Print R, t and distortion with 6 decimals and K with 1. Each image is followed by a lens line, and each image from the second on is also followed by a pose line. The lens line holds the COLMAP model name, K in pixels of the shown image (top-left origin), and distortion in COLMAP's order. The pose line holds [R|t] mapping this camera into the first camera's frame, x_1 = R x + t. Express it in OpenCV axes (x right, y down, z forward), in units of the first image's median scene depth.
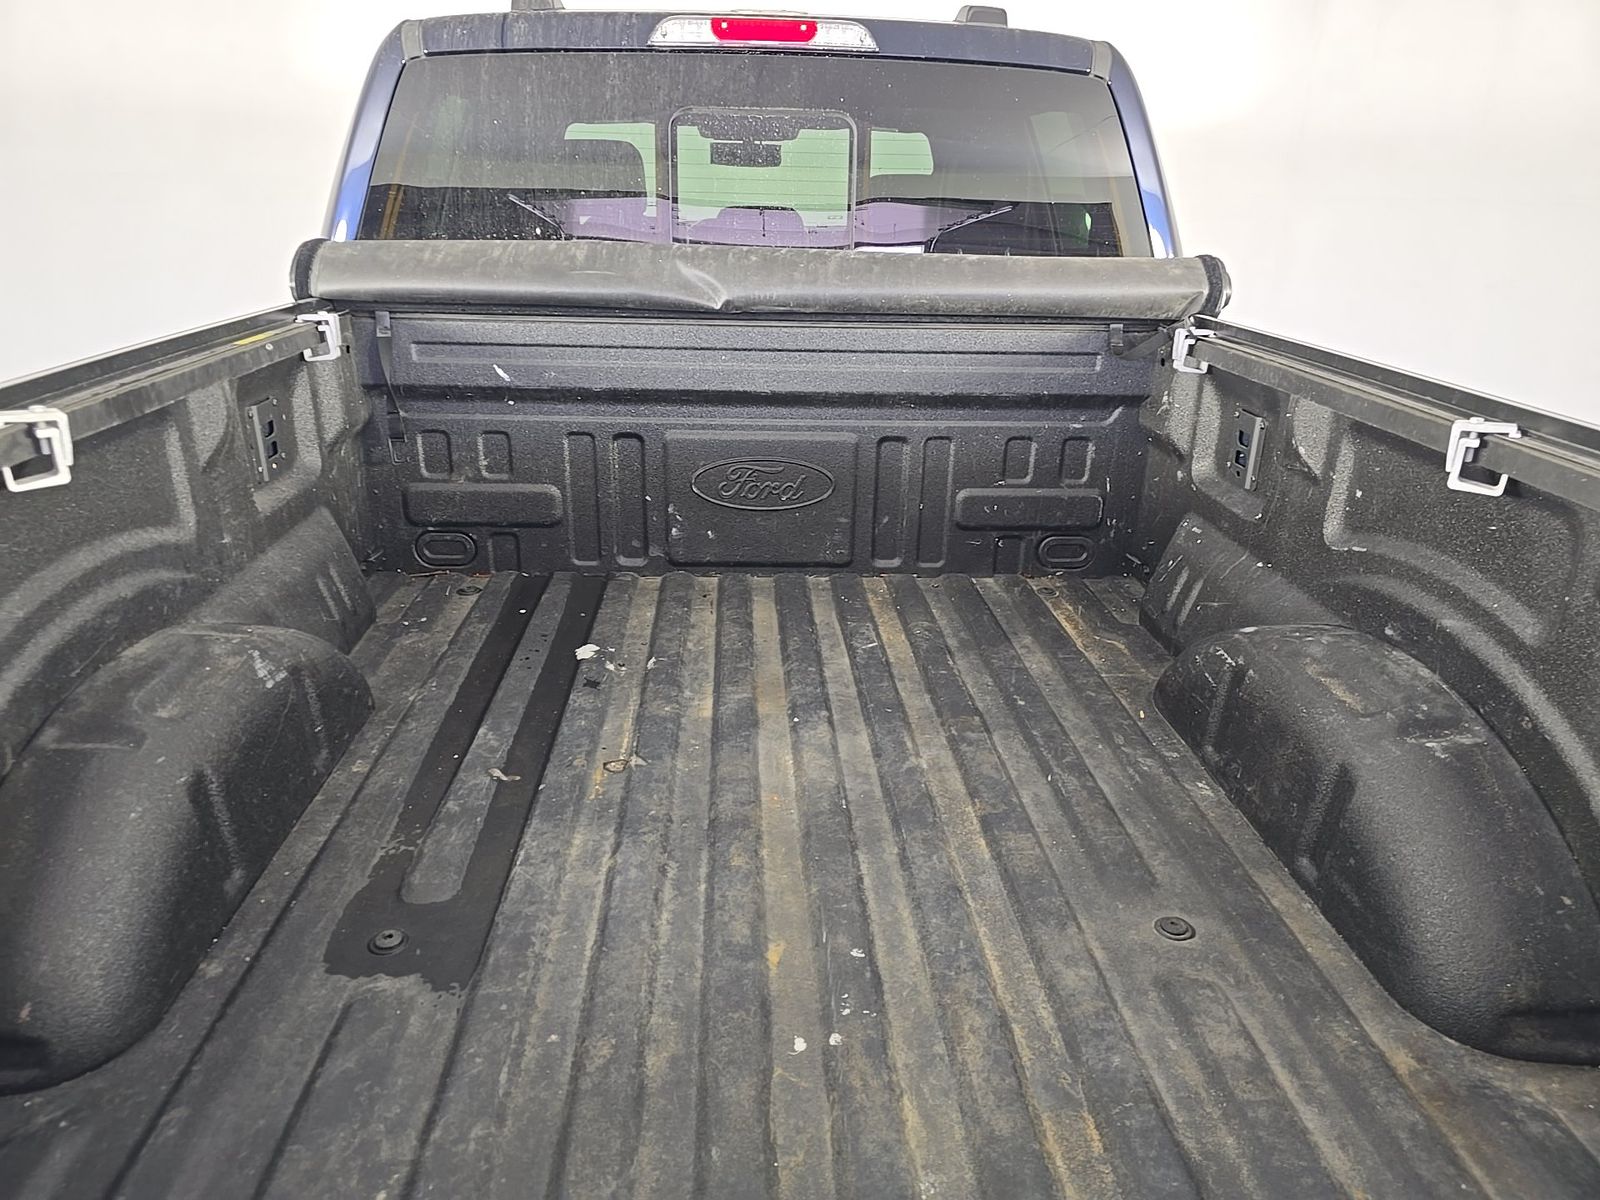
lens RADIAL K [[1071.2, 0, 789.9], [0, 1071.2, 597.6], [0, 0, 1]] dist [0.030333, -0.027052]
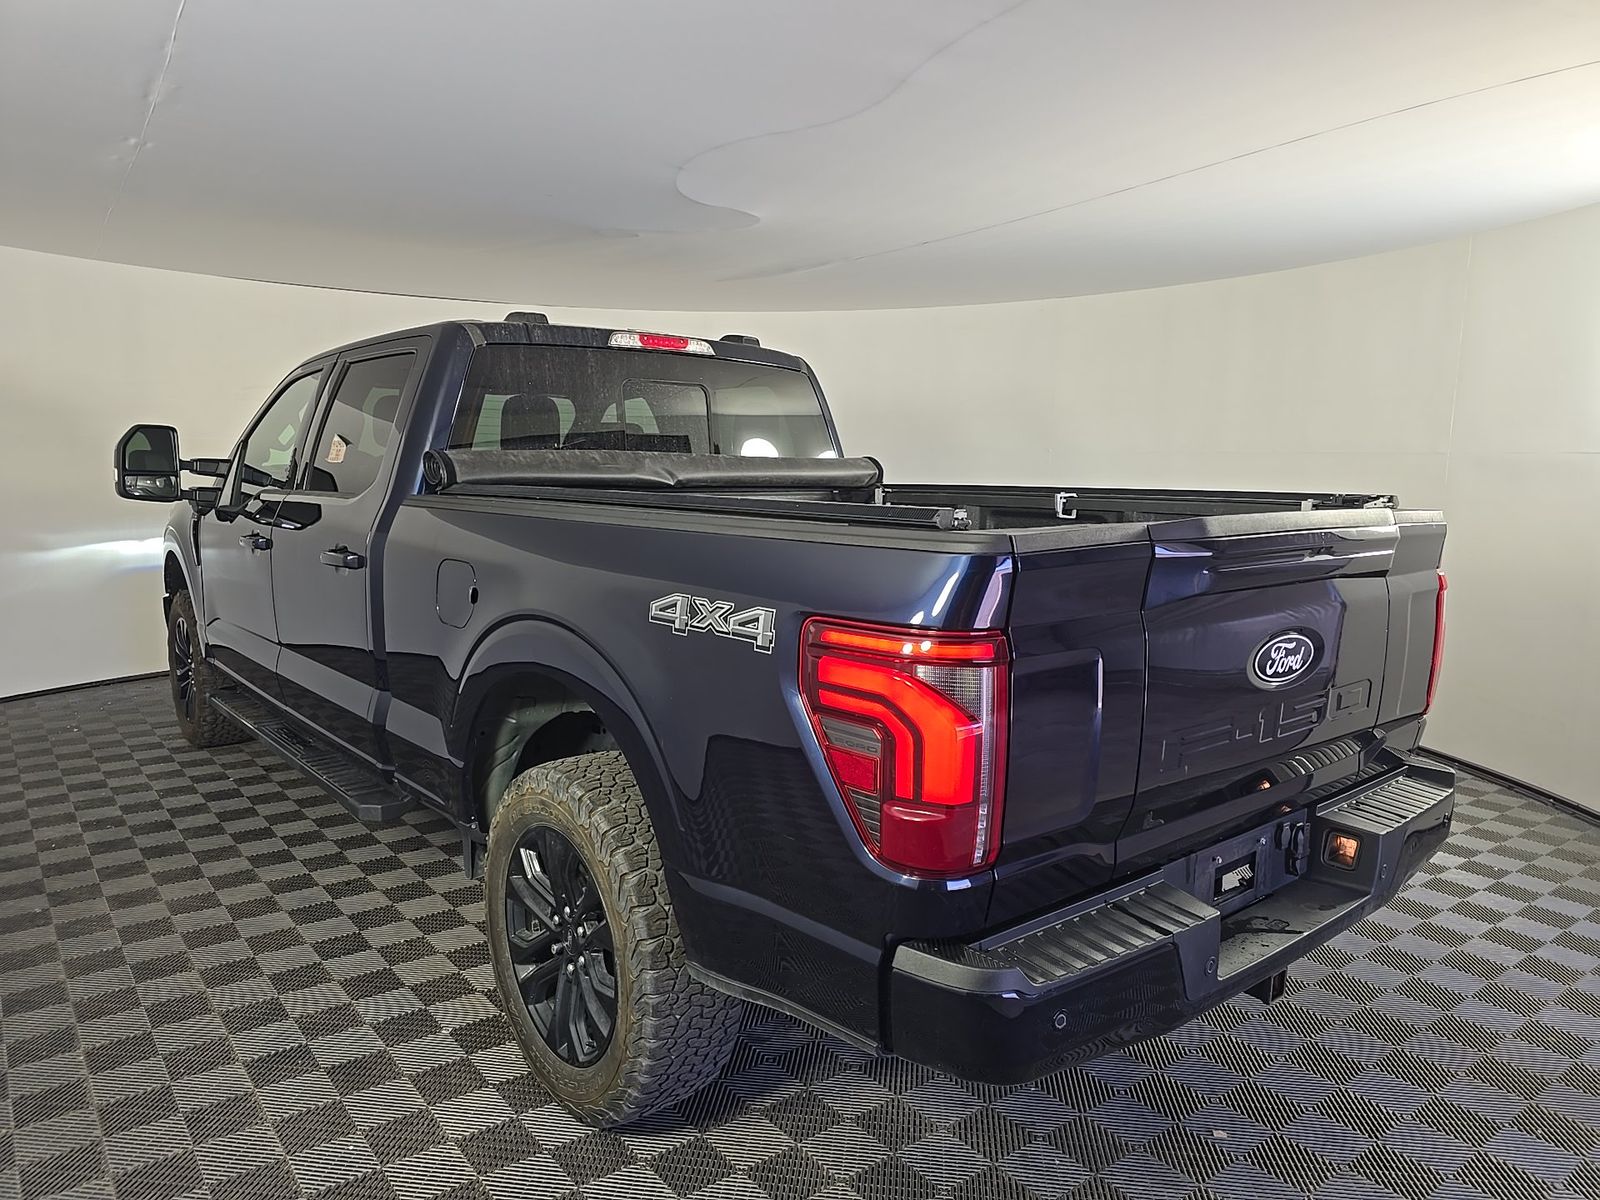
lens RADIAL K [[1071.2, 0, 790.4], [0, 1071.2, 592.4], [0, 0, 1]] dist [0.030333, -0.027052]
pose [[0.806217, -0.080882, 0.586065, -0.955727], [0.220563, 0.960286, -0.170889, 0.241869], [-0.548968, 0.267038, 0.792038, -0.449650]]
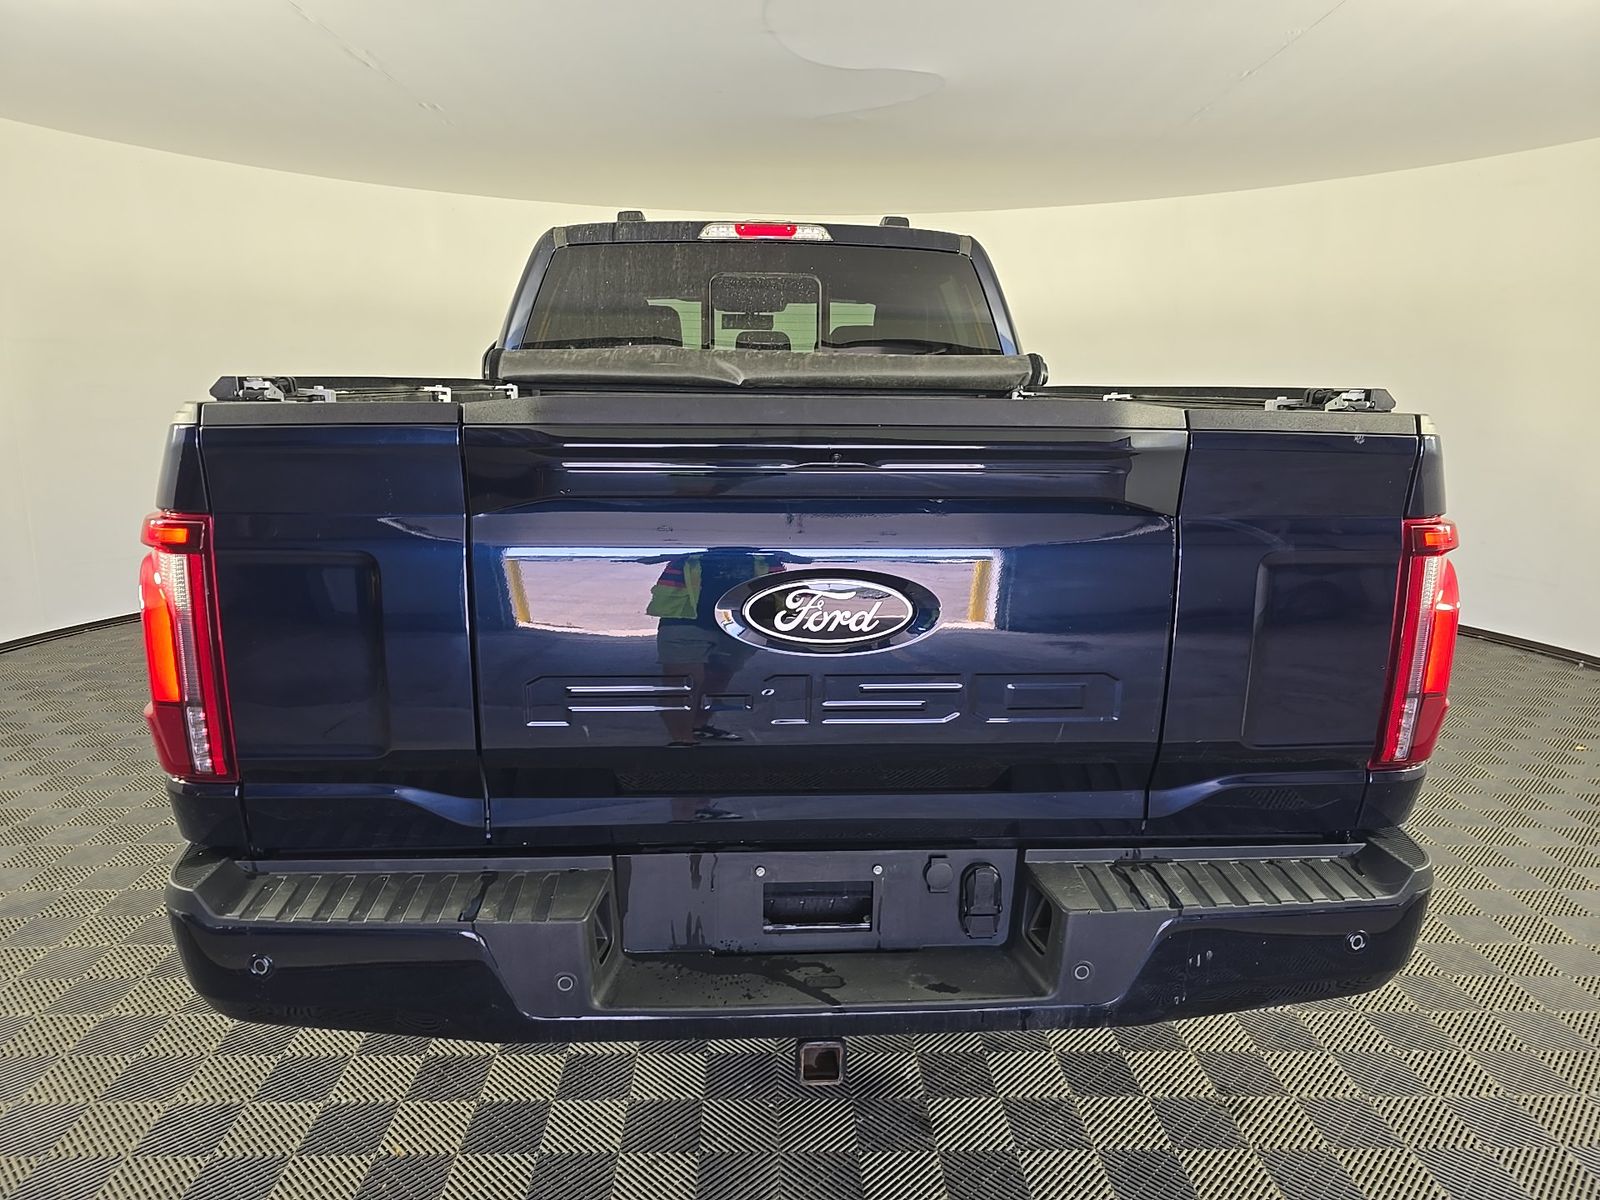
lens RADIAL K [[1071.2, 0, 791.3], [0, 1071.2, 603.7], [0, 0, 1]] dist [0.030333, -0.027052]
pose [[0.999893, -0.012068, 0.008301, -0.004379], [0.013283, 0.985910, -0.166749, 0.344557], [-0.006172, 0.166842, 0.985964, -0.586049]]
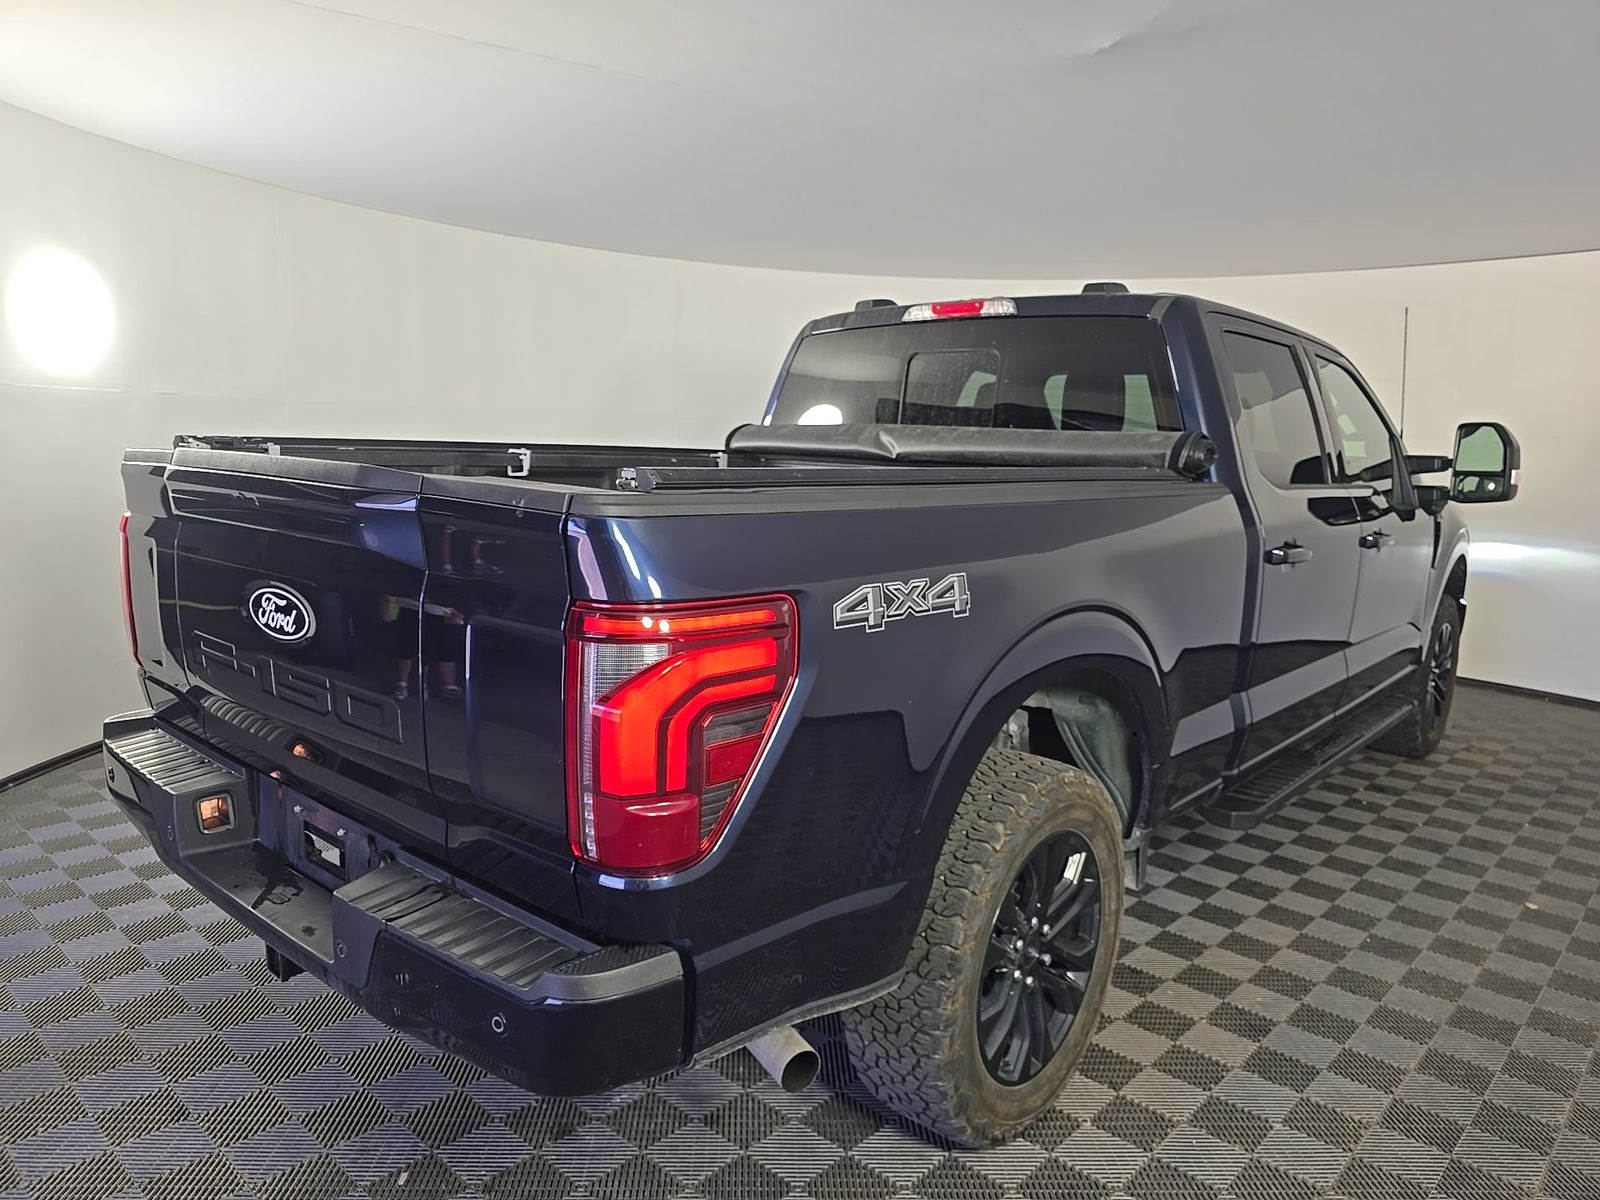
lens RADIAL K [[1071.2, 0, 796.2], [0, 1071.2, 607.9], [0, 0, 1]] dist [0.030333, -0.027052]
pose [[0.725871, 0.108940, -0.679149, 1.016316], [-0.265633, 0.955175, -0.130691, 0.228523], [0.634469, 0.275269, 0.722272, -0.279708]]
